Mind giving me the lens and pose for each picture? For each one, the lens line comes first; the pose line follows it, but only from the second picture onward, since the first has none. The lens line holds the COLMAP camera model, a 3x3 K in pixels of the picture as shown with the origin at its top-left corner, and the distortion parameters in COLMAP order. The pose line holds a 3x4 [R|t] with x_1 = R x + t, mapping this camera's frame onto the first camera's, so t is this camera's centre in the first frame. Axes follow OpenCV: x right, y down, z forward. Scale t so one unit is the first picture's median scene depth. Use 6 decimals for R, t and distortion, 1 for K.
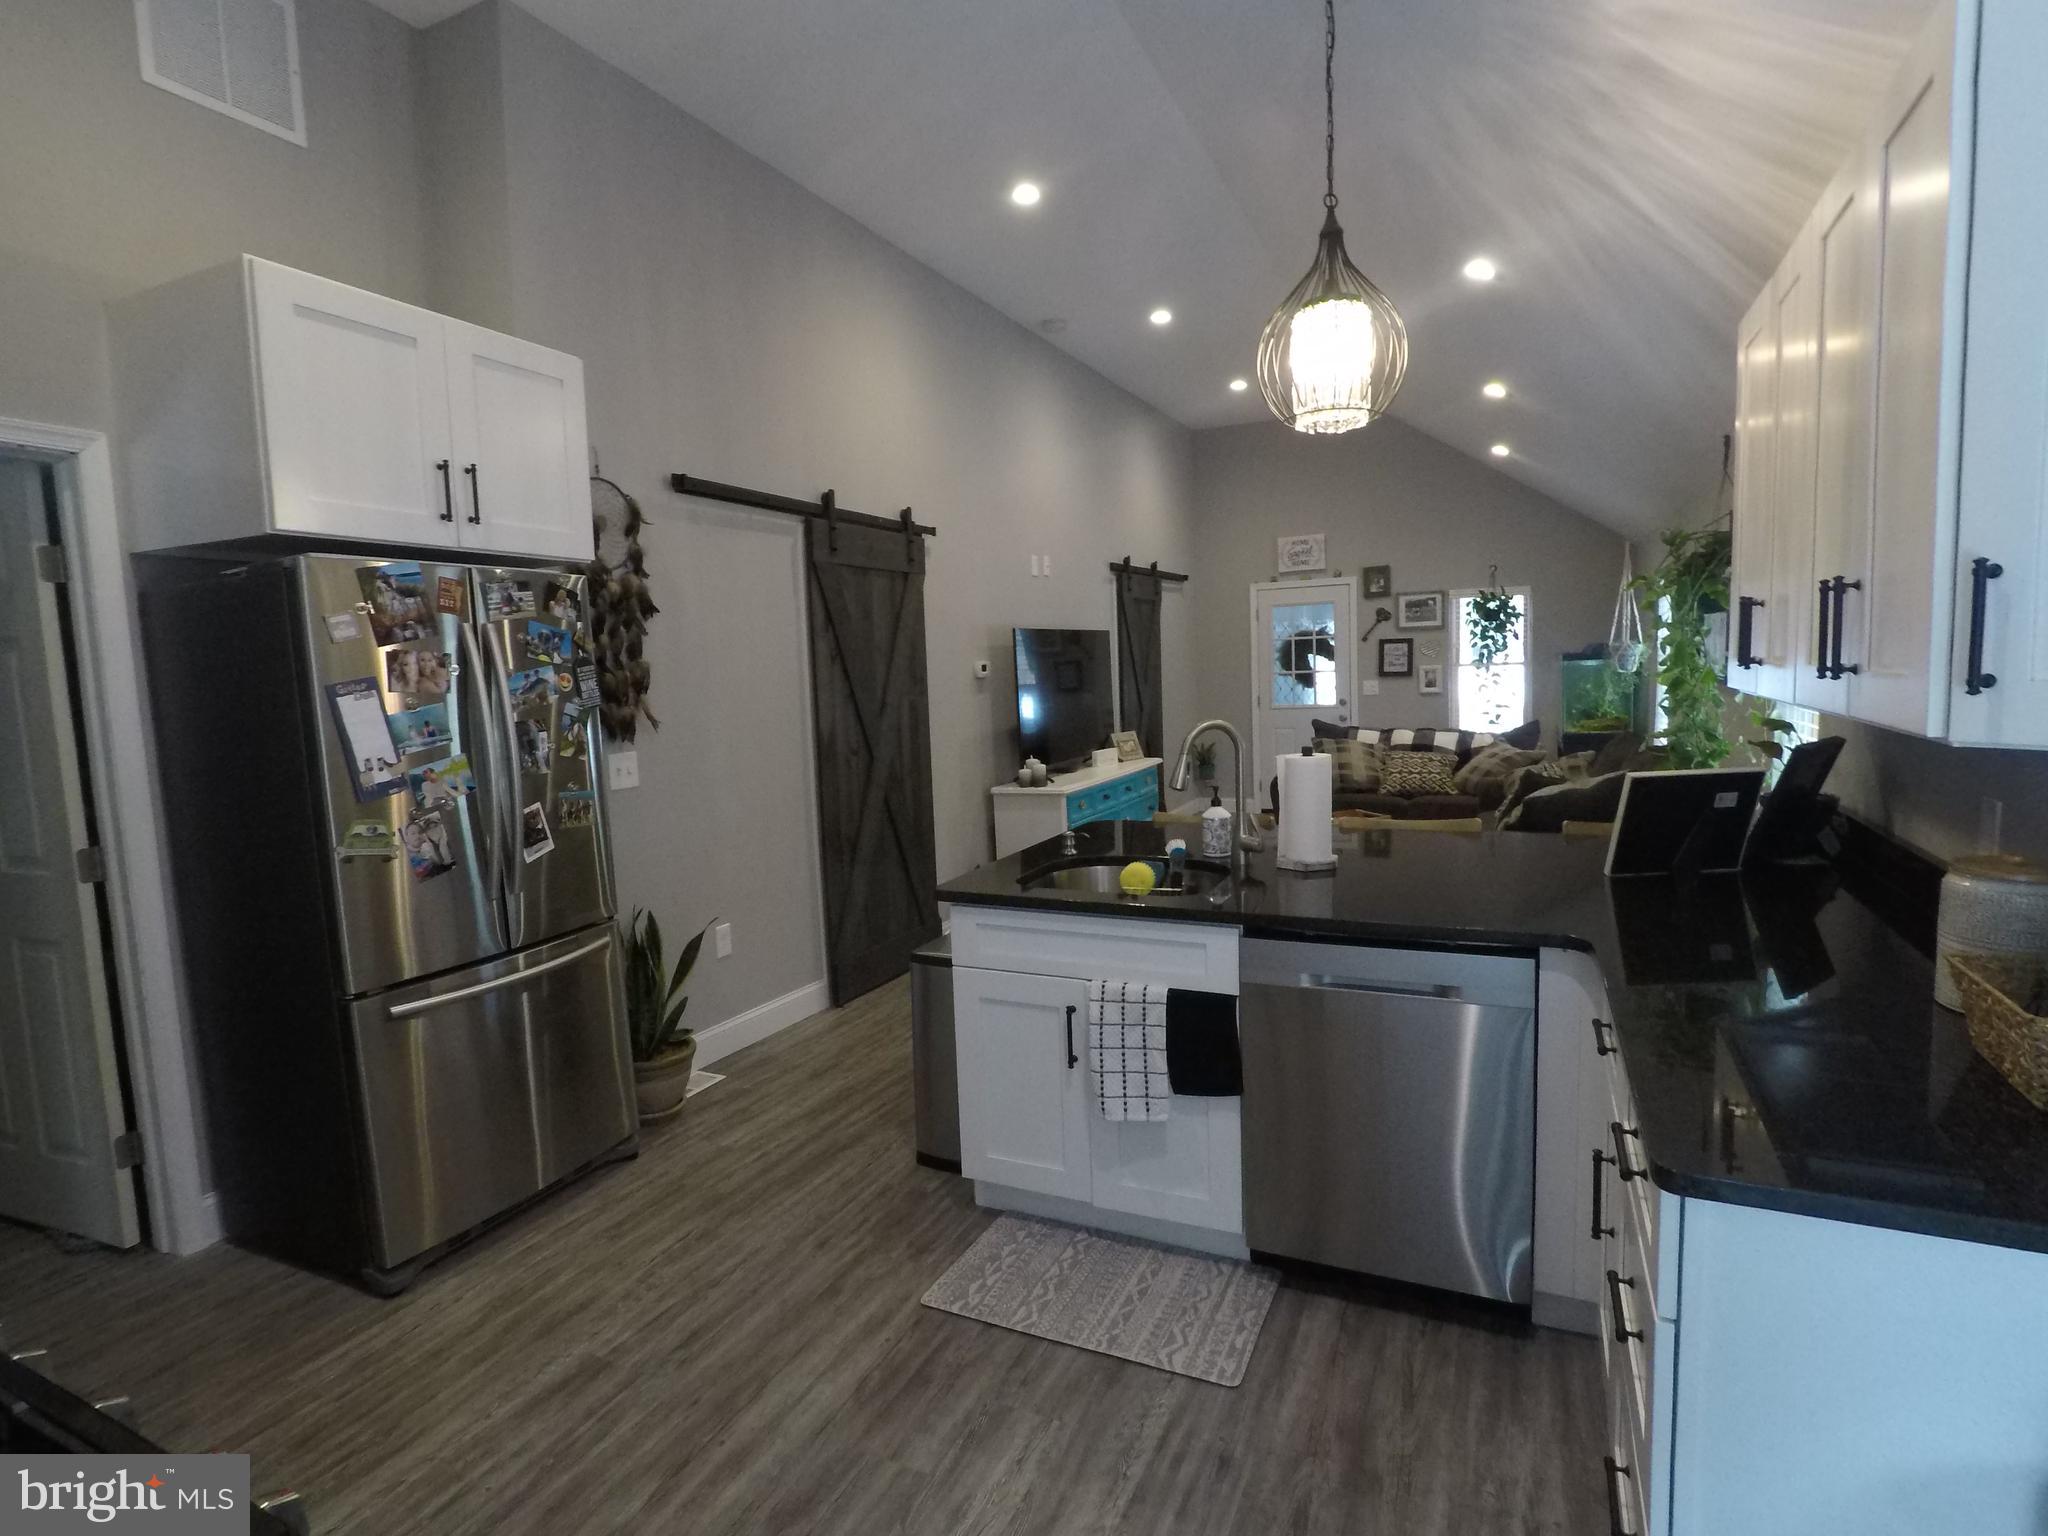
lens RADIAL K [[1044.8, 0, 1026.4], [0, 1044.8, 773.1], [0, 0, 1]] dist [-0.014020, 0.002557]
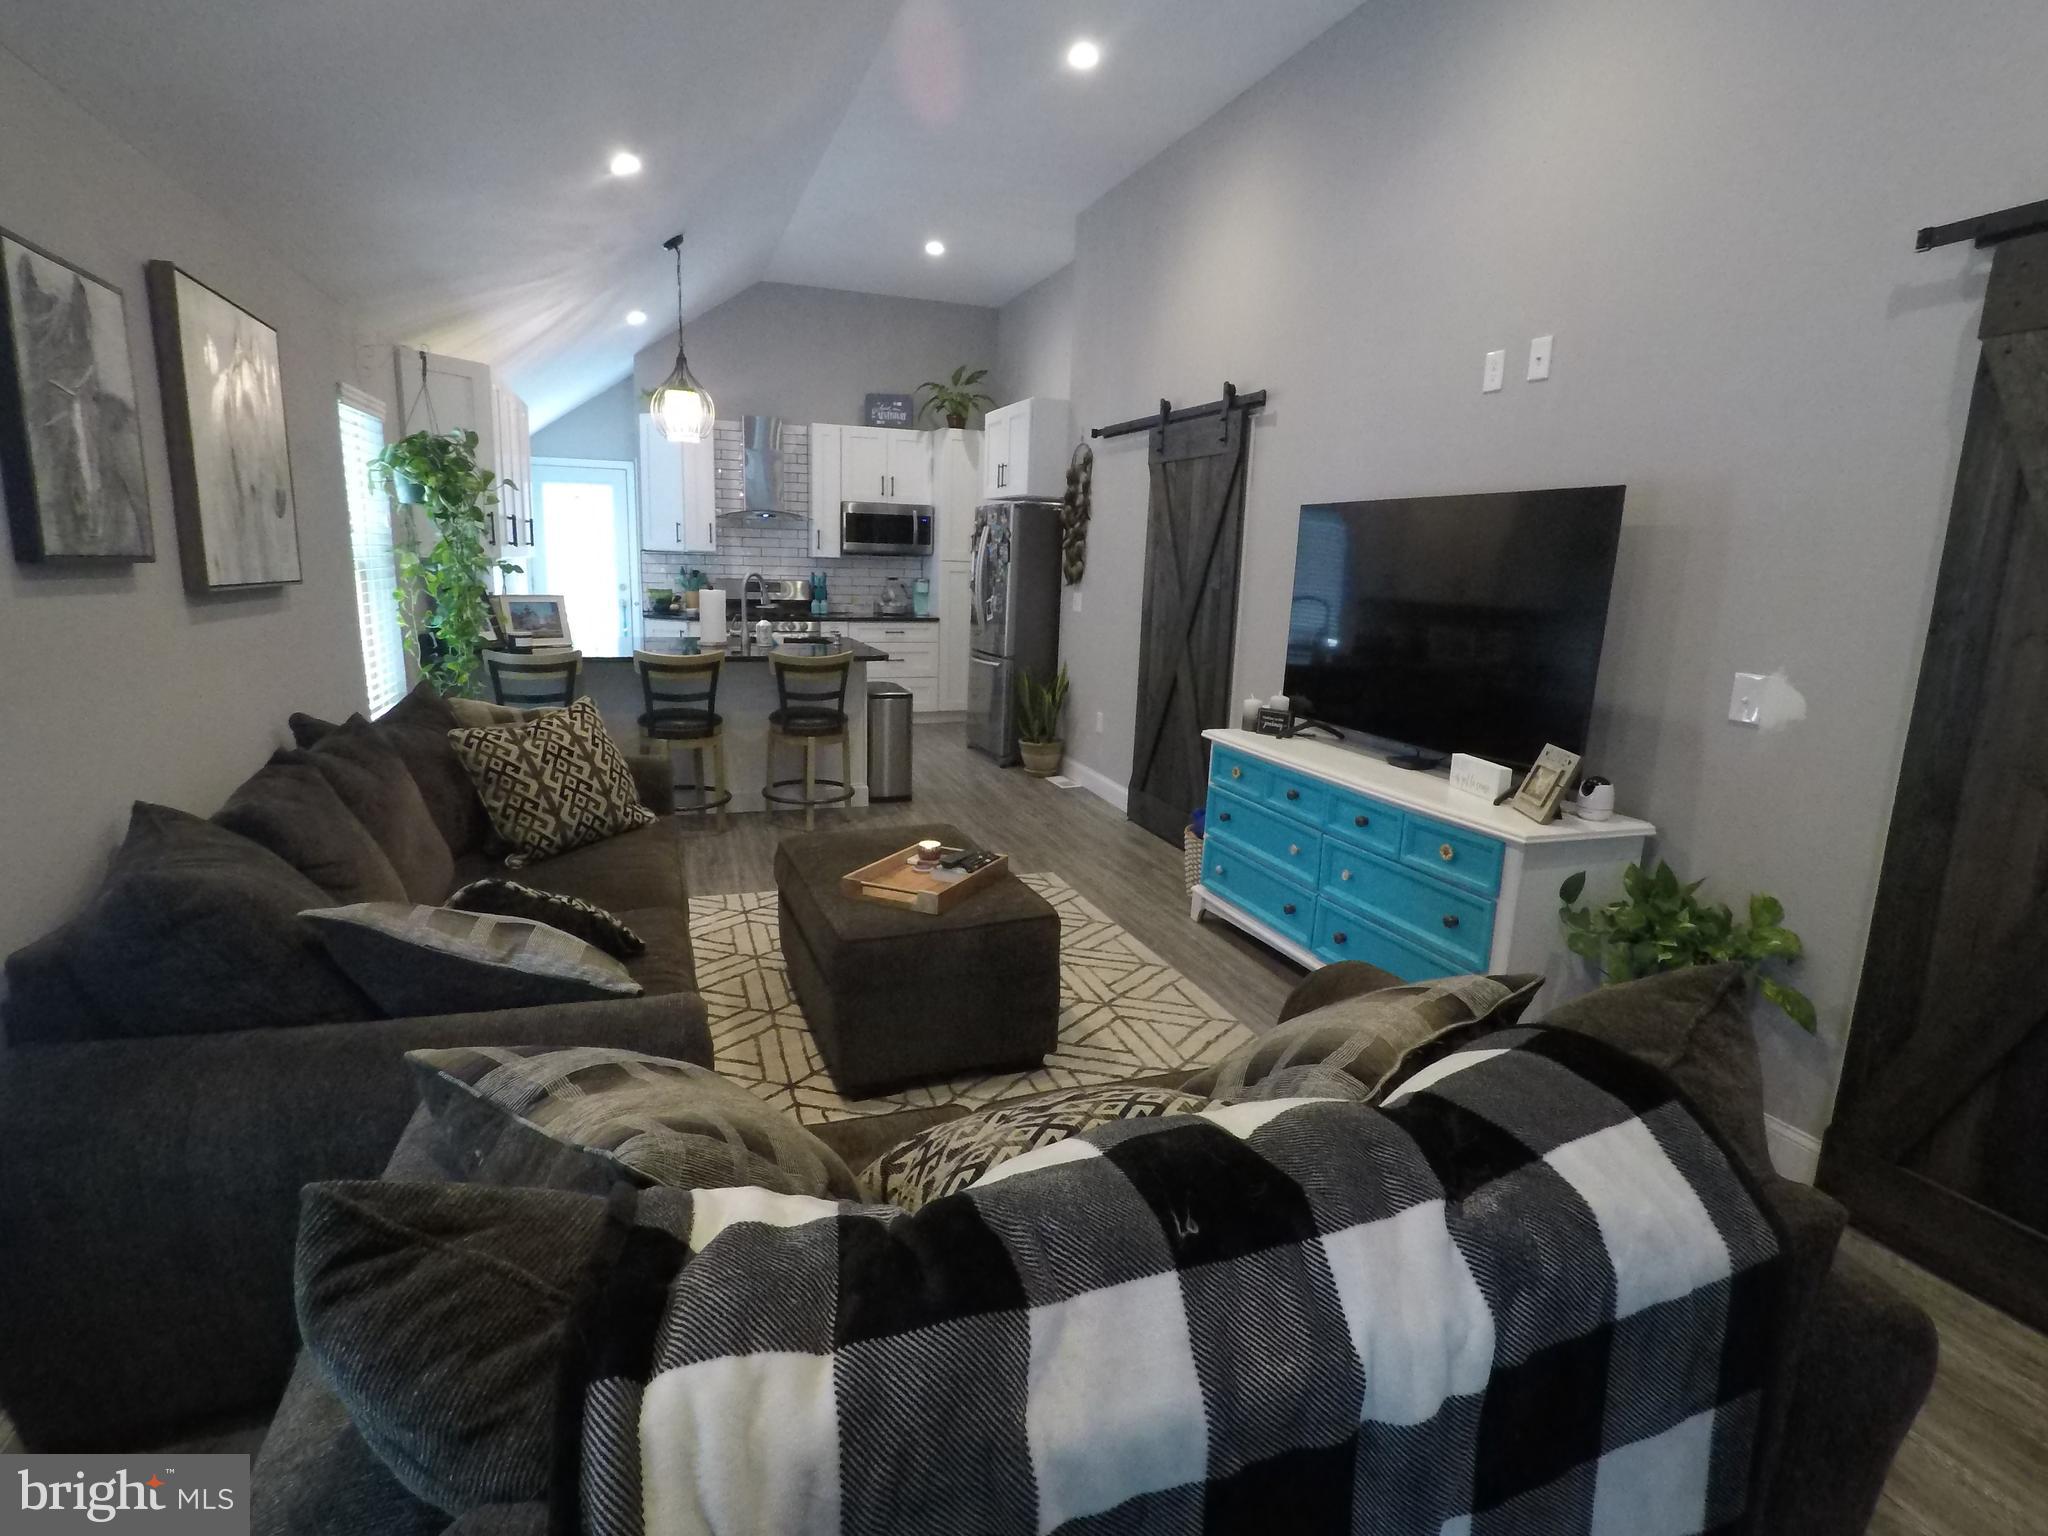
lens RADIAL K [[1044.8, 0, 1027.0], [0, 1044.8, 770.2], [0, 0, 1]] dist [-0.014020, 0.002557]
pose [[-0.696576, 0.158452, -0.699768, 0.520233], [-0.082186, 0.951268, 0.297211, -0.134657], [0.712760, 0.264541, -0.649608, 1.134835]]
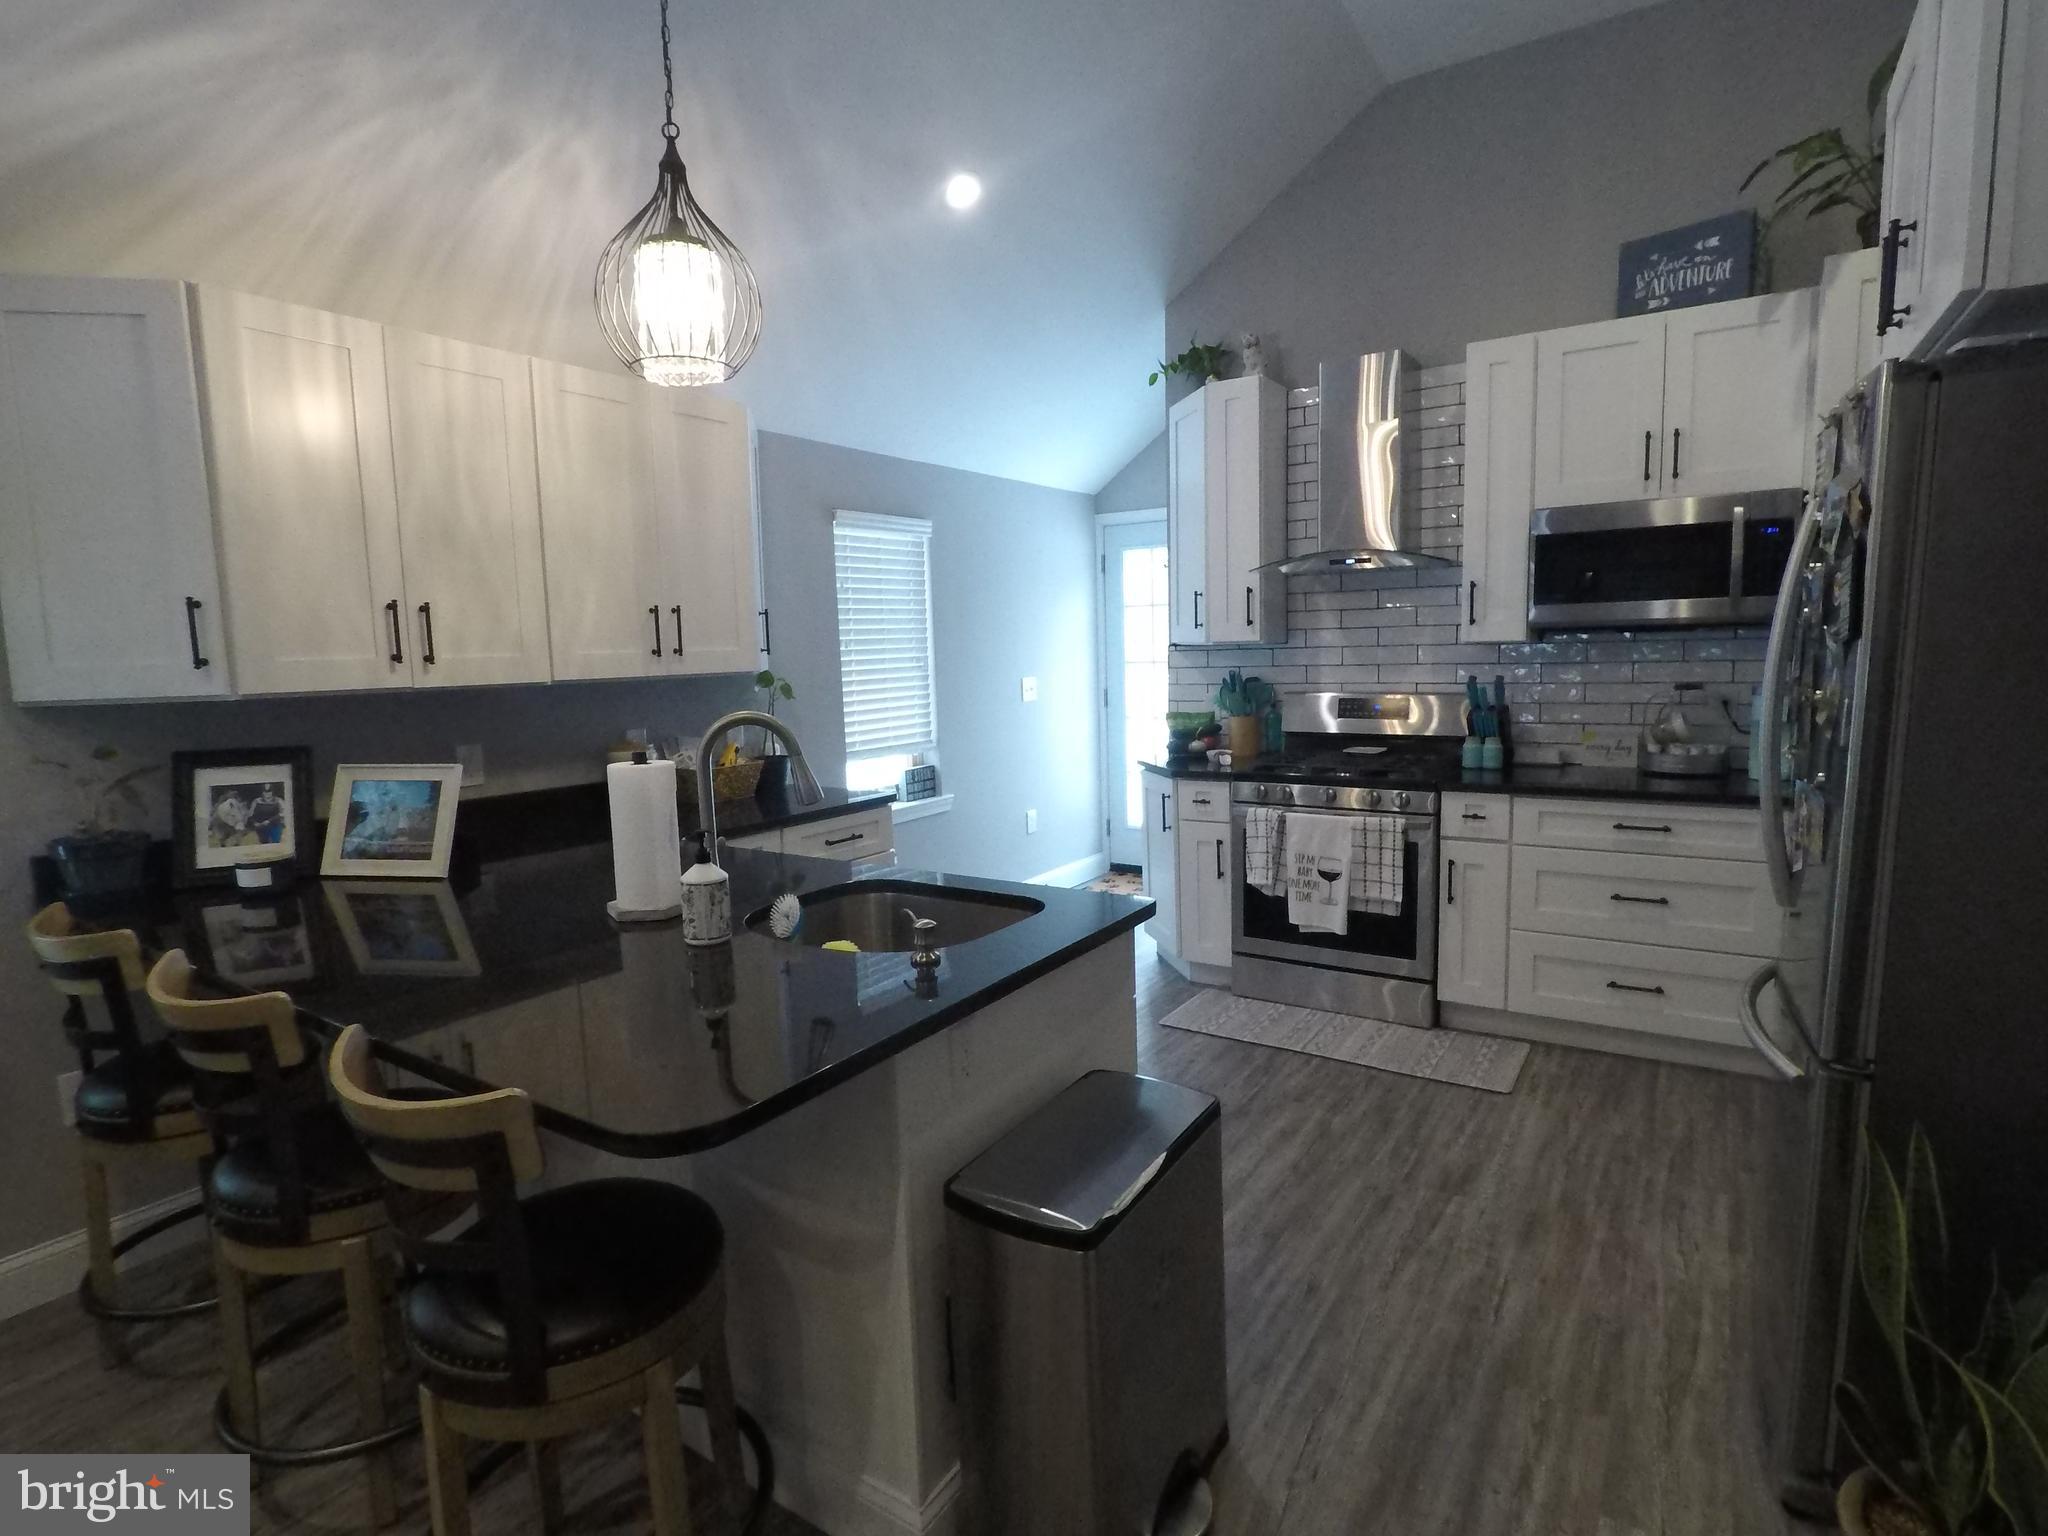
lens RADIAL K [[1044.8, 0, 1035.4], [0, 1044.8, 758.2], [0, 0, 1]] dist [-0.014020, 0.002557]
pose [[-0.989283, 0.047228, 0.138158, -0.042654], [0.075729, 0.974986, 0.208968, -0.061226], [-0.124833, 0.217191, -0.968114, 0.669620]]
